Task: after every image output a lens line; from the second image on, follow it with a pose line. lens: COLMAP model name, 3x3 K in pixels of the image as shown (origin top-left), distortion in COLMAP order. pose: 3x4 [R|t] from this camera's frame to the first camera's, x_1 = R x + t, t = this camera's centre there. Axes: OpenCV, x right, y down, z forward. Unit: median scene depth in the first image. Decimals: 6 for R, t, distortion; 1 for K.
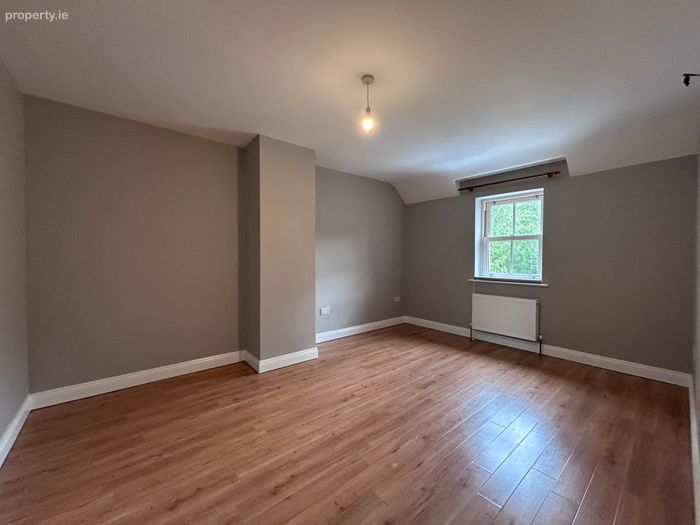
lens RADIAL K [[282.0, 0, 350.0], [0, 282.0, 262.5], [0, 0, 1]] dist [-0.000199, -0.000017]
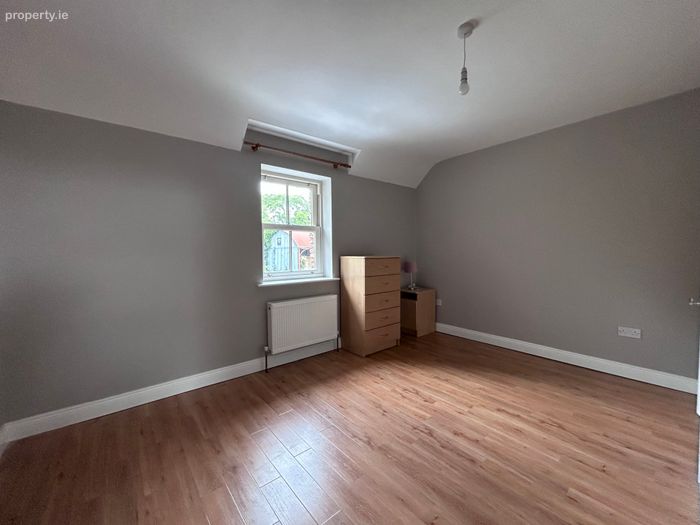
lens RADIAL K [[283.4, 0, 350.0], [0, 283.4, 262.5], [0, 0, 1]] dist [0.000028, -0.000004]
pose [[0.014429, -0.055192, 0.998372, -0.250497], [0.038814, 0.997754, 0.054597, -0.021418], [-0.999142, 0.037963, 0.016539, 0.810938]]
